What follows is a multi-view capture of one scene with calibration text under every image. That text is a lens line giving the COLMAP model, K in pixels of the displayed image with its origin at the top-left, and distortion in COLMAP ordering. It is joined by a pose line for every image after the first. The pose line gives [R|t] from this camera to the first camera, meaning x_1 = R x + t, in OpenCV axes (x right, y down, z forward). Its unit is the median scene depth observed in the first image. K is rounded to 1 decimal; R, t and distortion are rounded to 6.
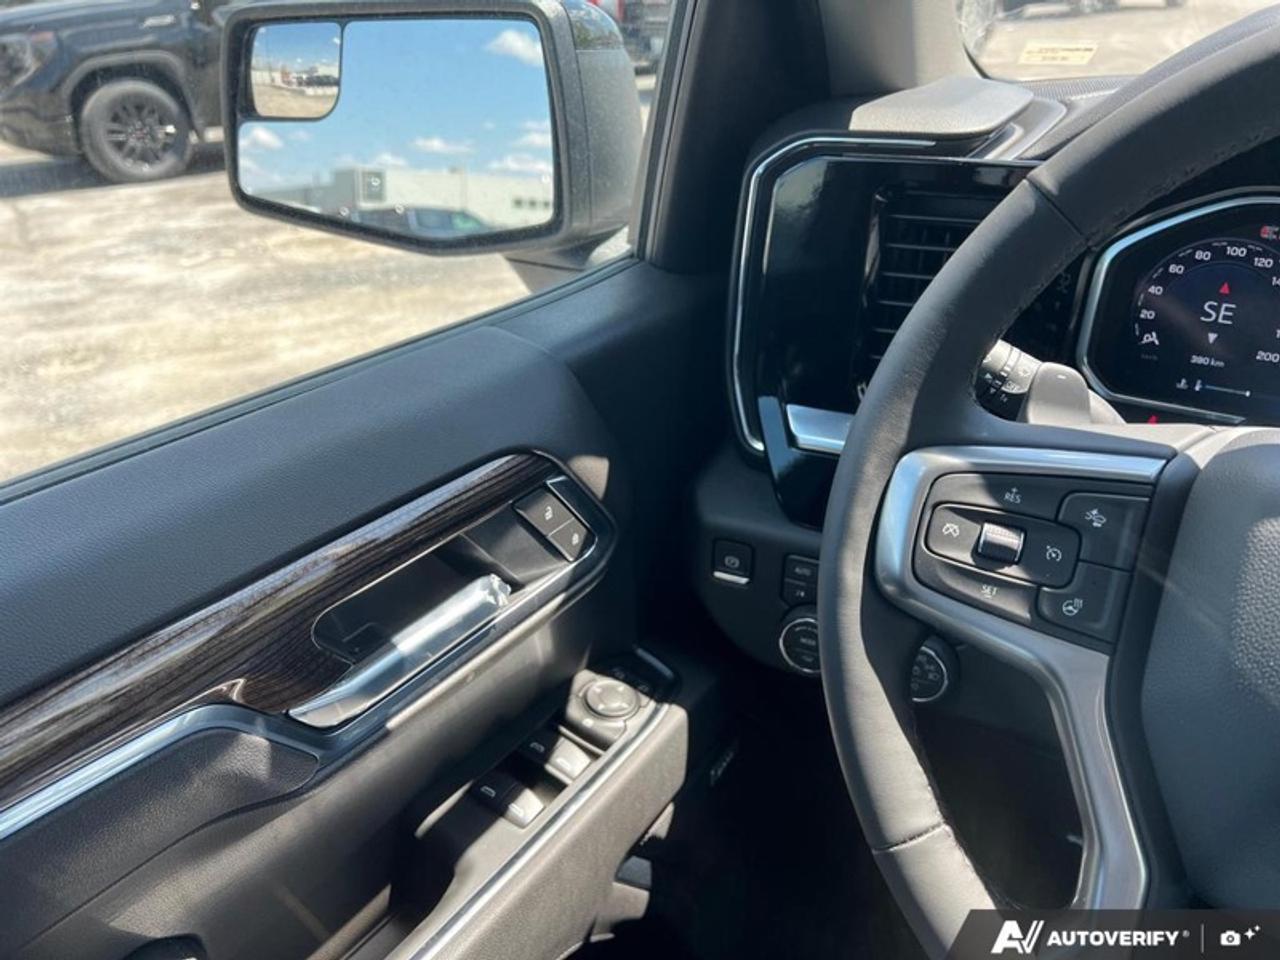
lens RADIAL K [[975.0, 0, 627.6], [0, 975.0, 483.7], [0, 0, 1]] dist [0.047066, -0.060922]
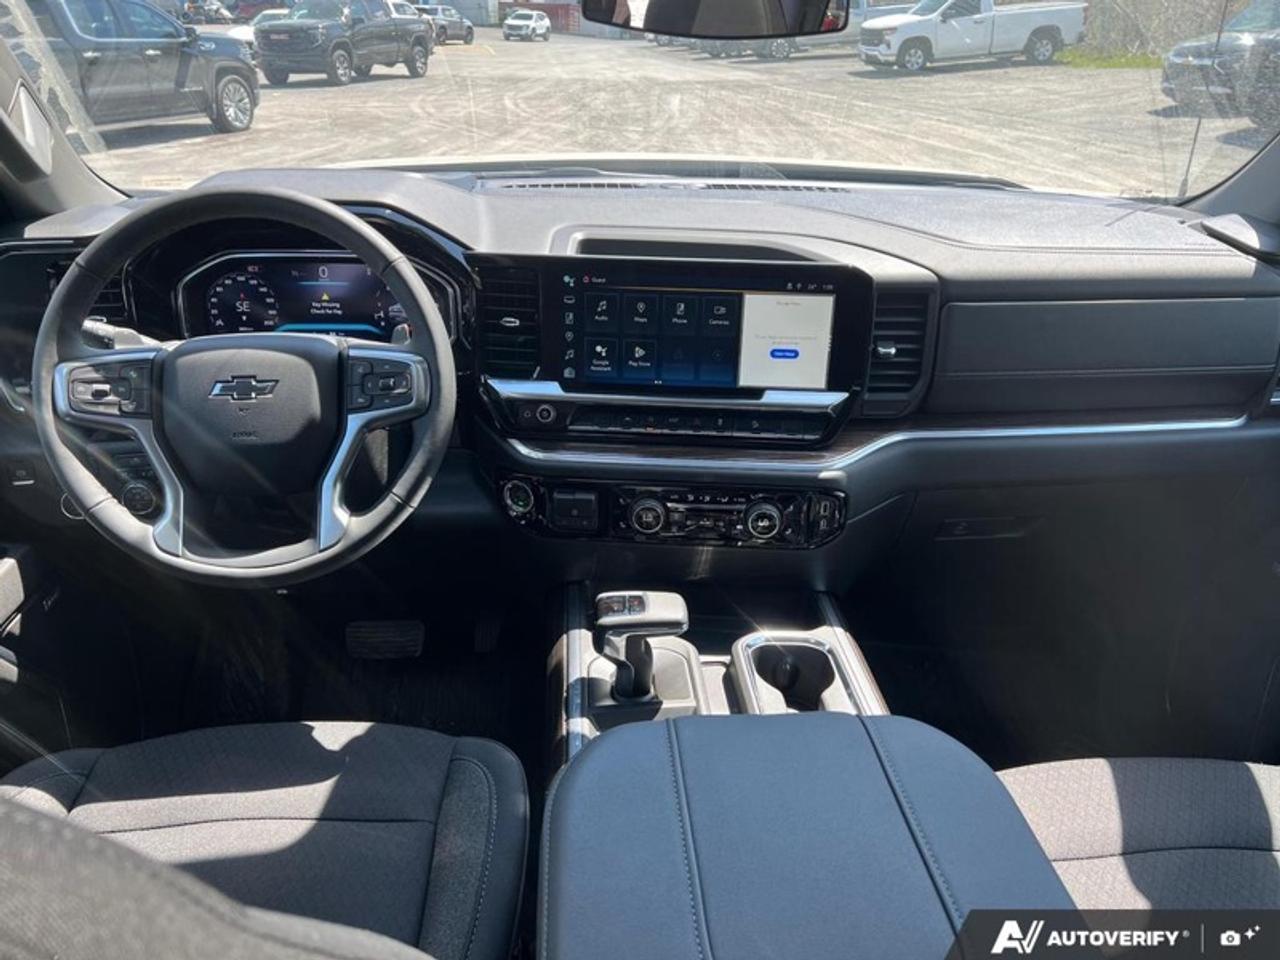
lens RADIAL K [[966.2, 0, 642.8], [0, 966.2, 483.7], [0, 0, 1]] dist [0.053372, -0.059915]
pose [[0.785617, -0.233721, 0.572870, -0.065320], [0.256863, 0.965549, 0.041673, 0.597838], [-0.562874, 0.114411, 0.818586, -2.117068]]
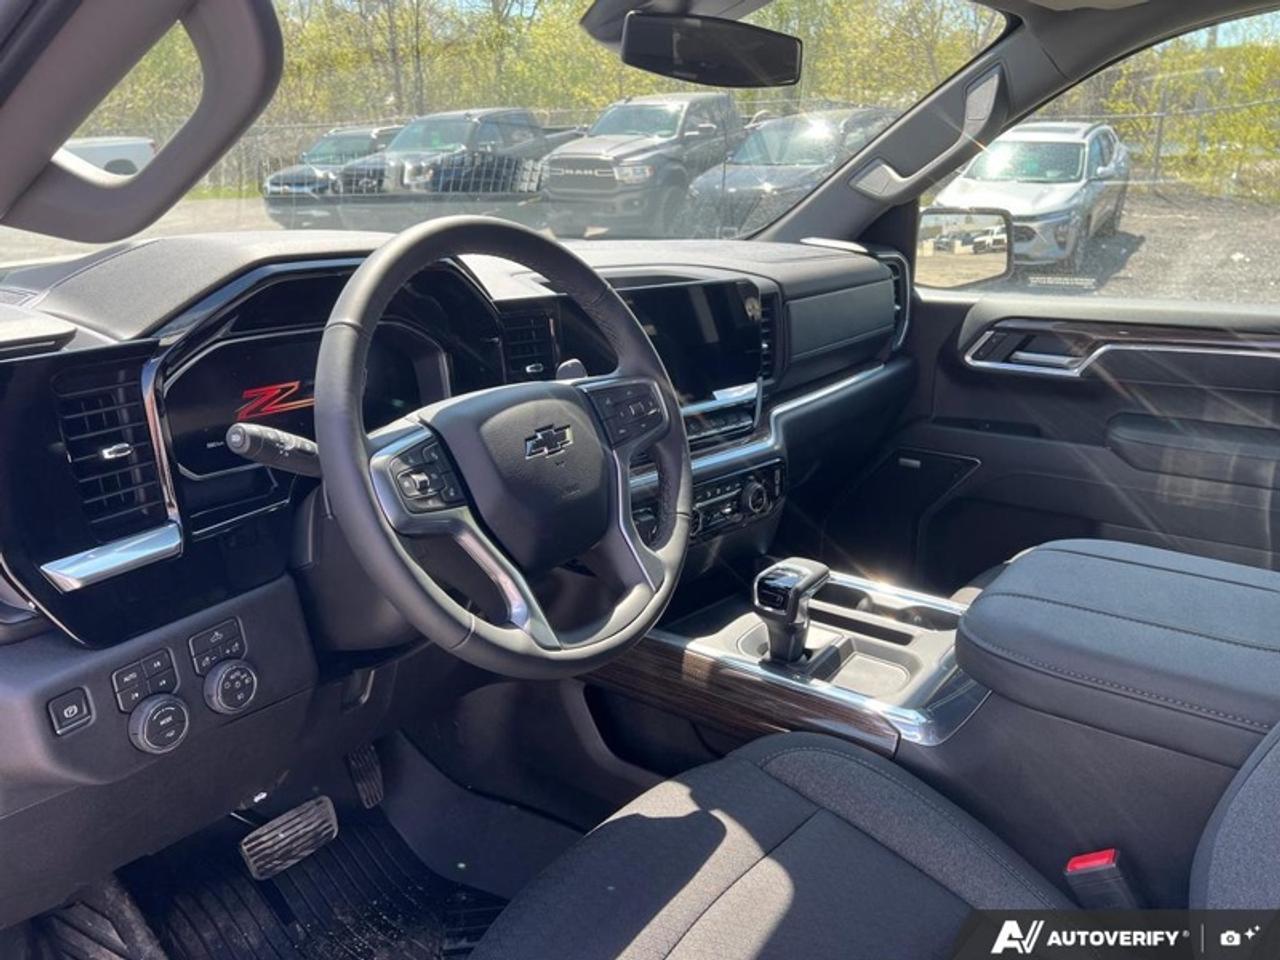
lens RADIAL K [[966.2, 0, 642.8], [0, 966.2, 483.7], [0, 0, 1]] dist [0.053372, -0.059915]
pose [[0.042410, -0.279609, 0.959177, -1.620401], [0.447607, 0.863621, 0.231963, -0.207435], [-0.893224, 0.419497, 0.161781, 0.242620]]
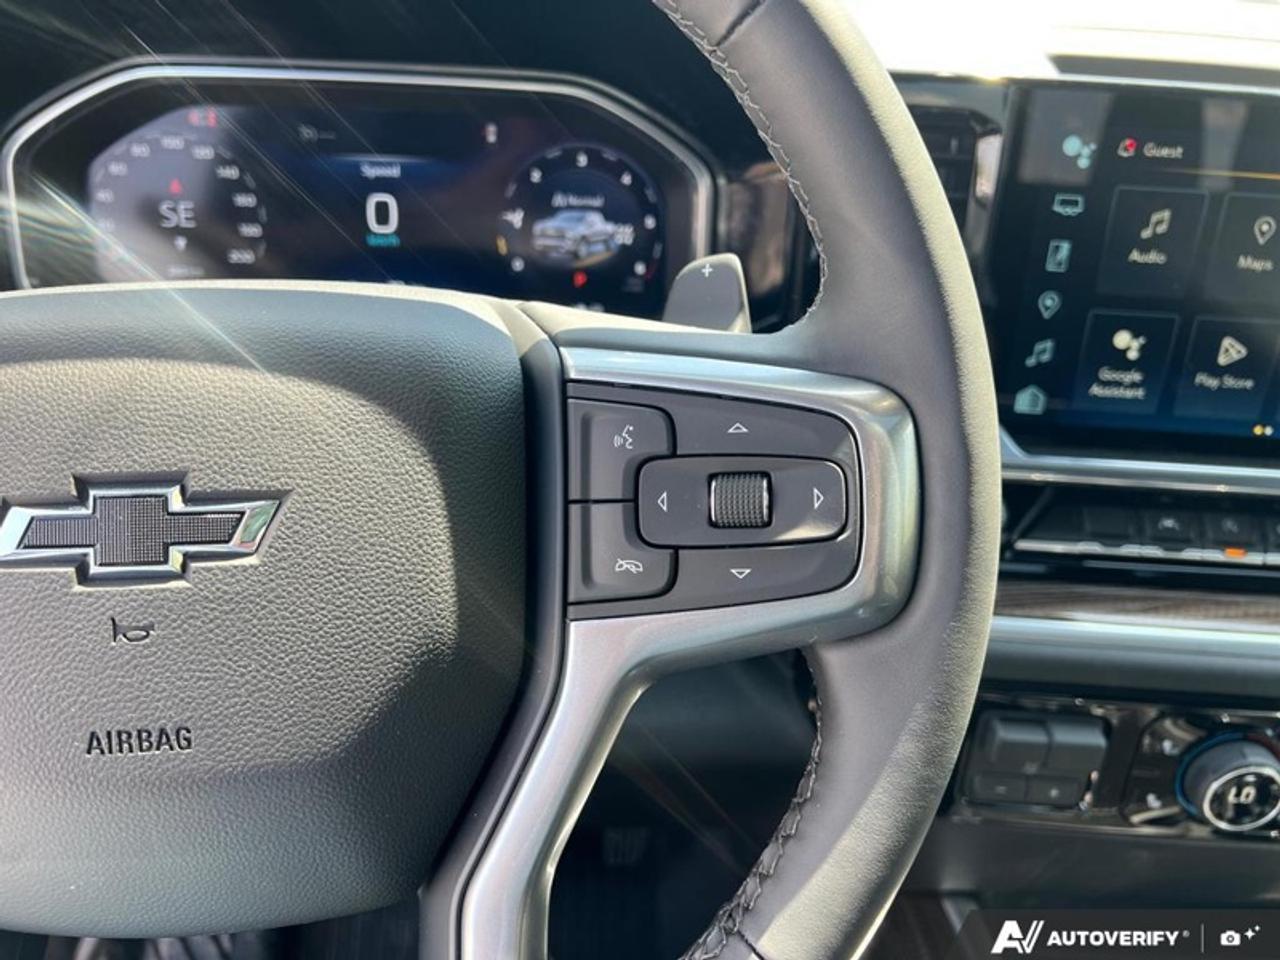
lens RADIAL K [[975.0, 0, 627.6], [0, 975.0, 483.7], [0, 0, 1]] dist [0.047066, -0.060922]
pose [[0.783068, -0.243305, 0.572369, 0.599020], [0.240866, 0.967124, 0.081577, 0.148935], [-0.573400, 0.073984, 0.815928, 0.102141]]
